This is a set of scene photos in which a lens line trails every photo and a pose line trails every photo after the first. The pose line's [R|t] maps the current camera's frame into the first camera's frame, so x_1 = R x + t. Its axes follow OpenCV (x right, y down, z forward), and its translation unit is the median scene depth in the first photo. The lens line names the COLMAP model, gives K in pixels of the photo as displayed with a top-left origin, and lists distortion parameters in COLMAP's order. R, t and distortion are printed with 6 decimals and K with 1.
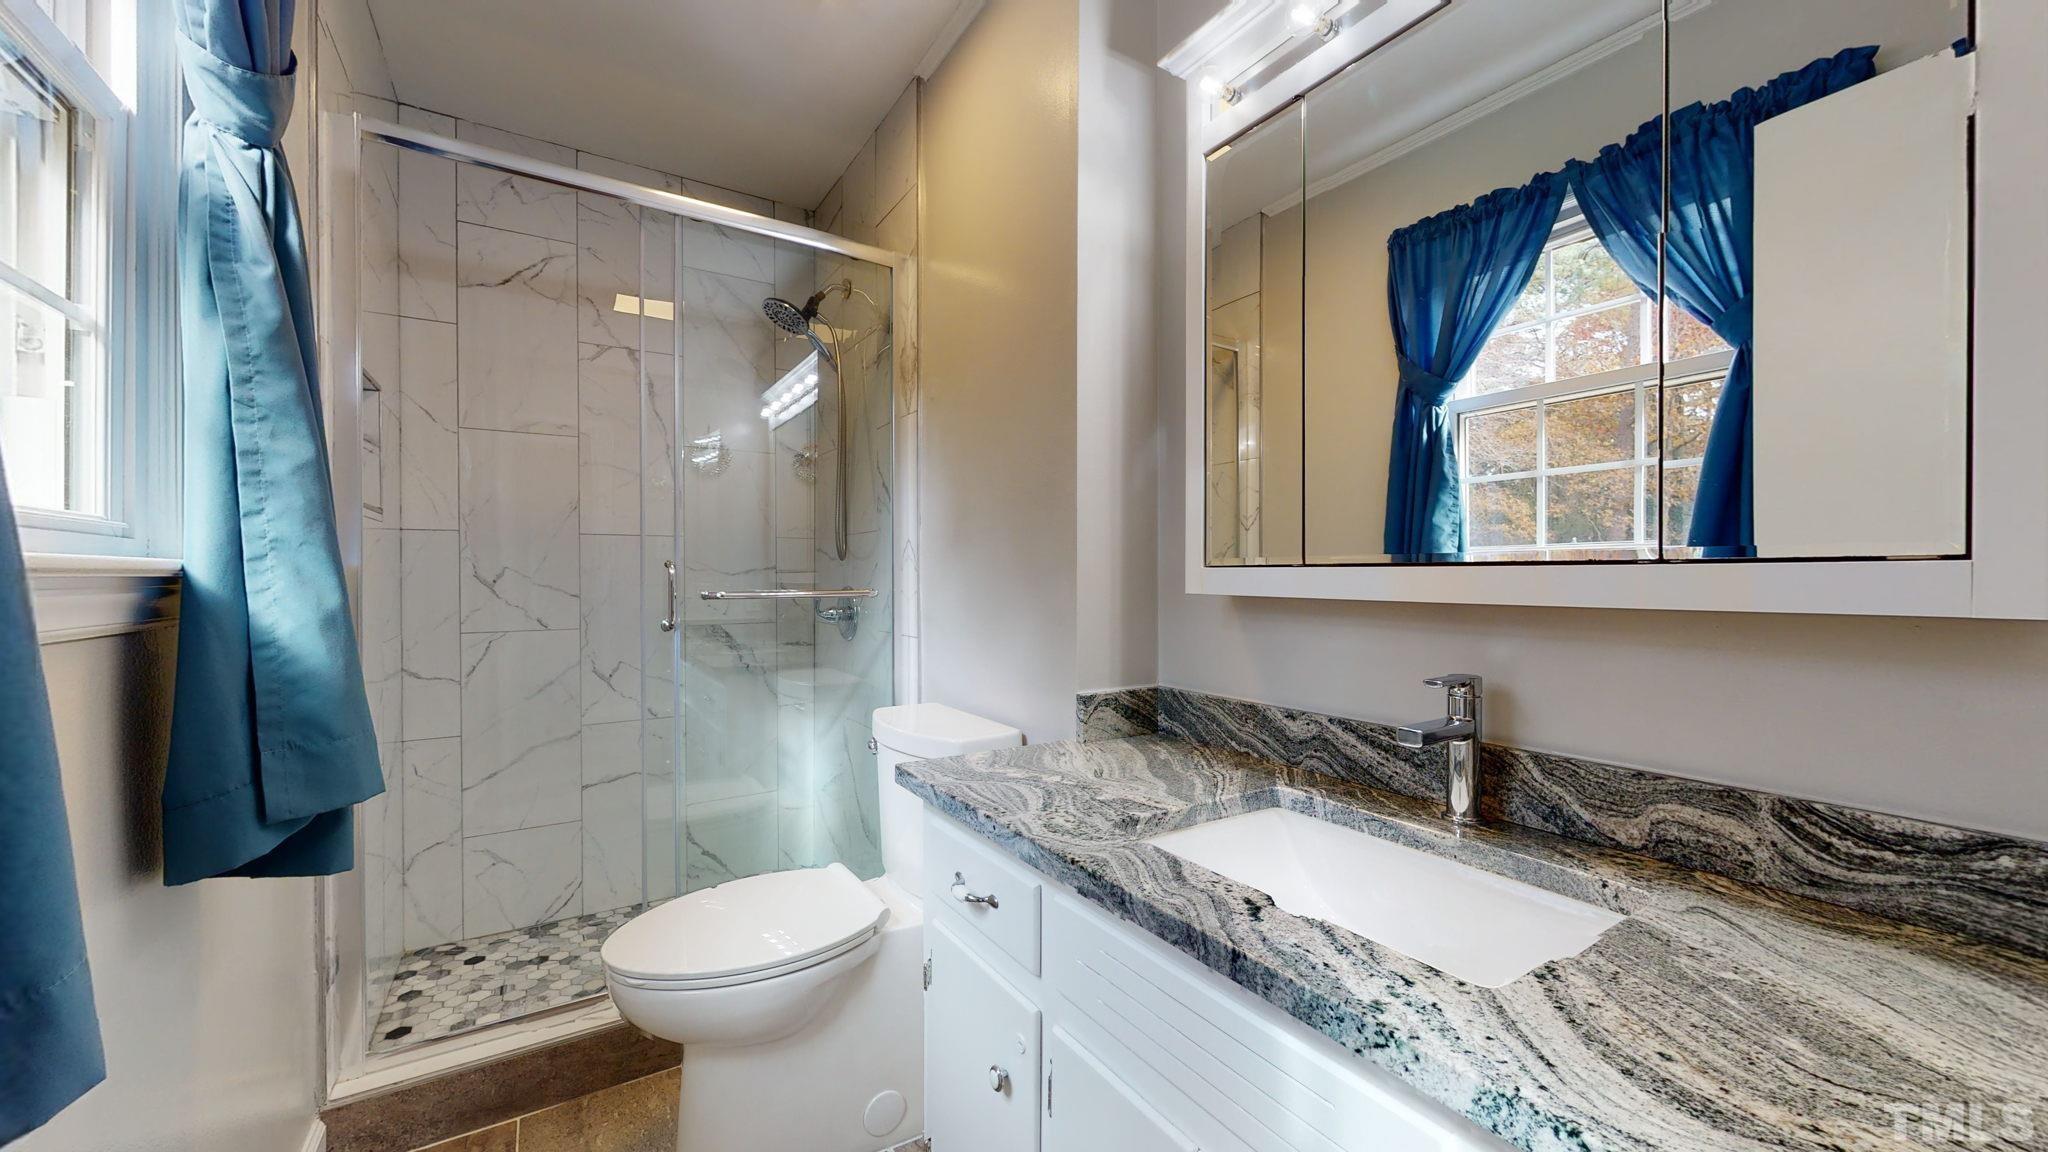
lens RADIAL K [[749.2, 0, 1028.9], [0, 749.2, 576.3], [0, 0, 1]] dist [-0.001021, 0.000322]
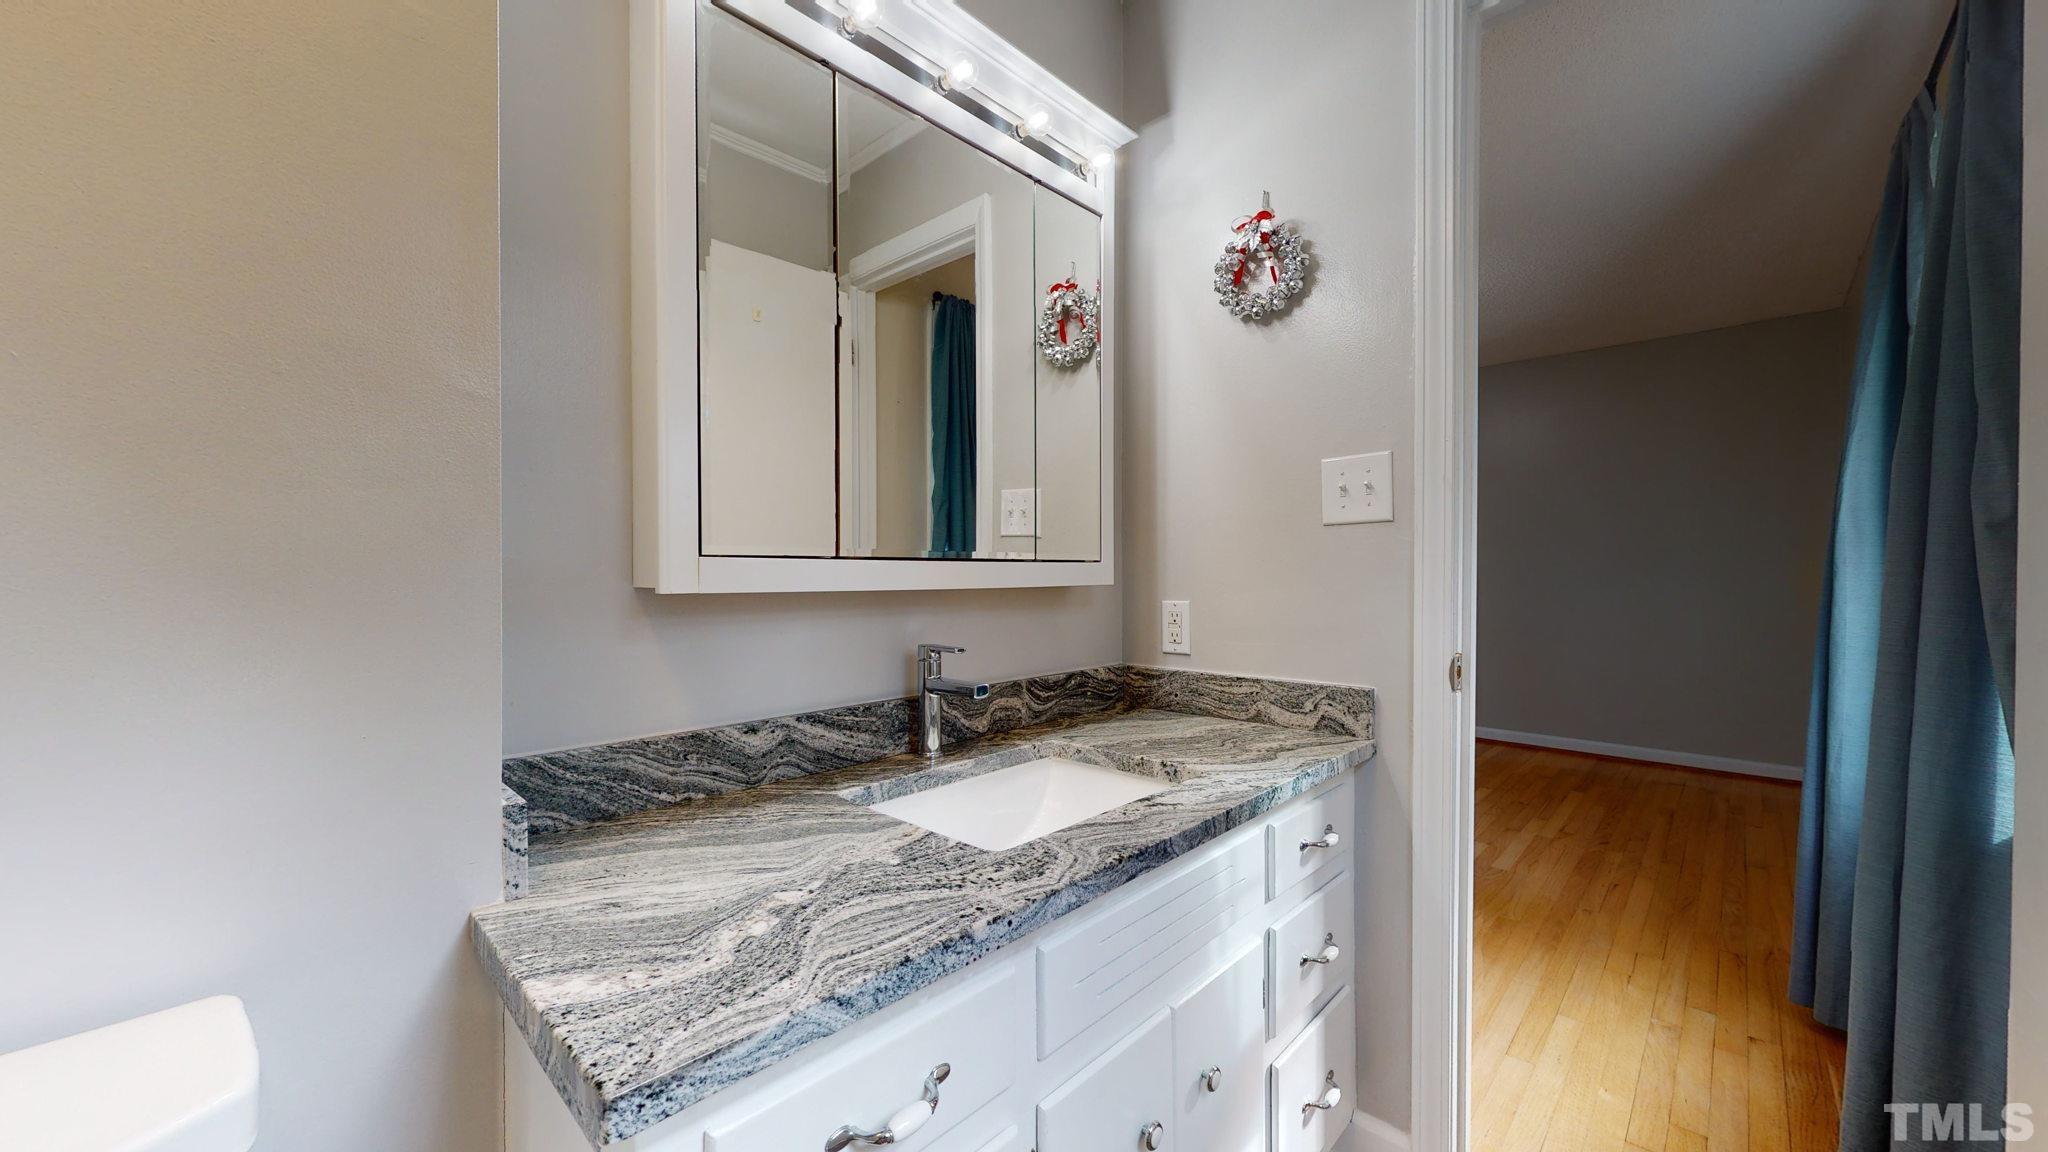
lens RADIAL K [[749.2, 0, 1024.4], [0, 749.2, 580.1], [0, 0, 1]] dist [-0.001021, 0.000322]
pose [[-0.226280, -0.012347, 0.973984, -0.717546], [0.004284, 0.999897, 0.013671, 0.002487], [-0.974053, 0.007266, -0.226203, 1.120708]]
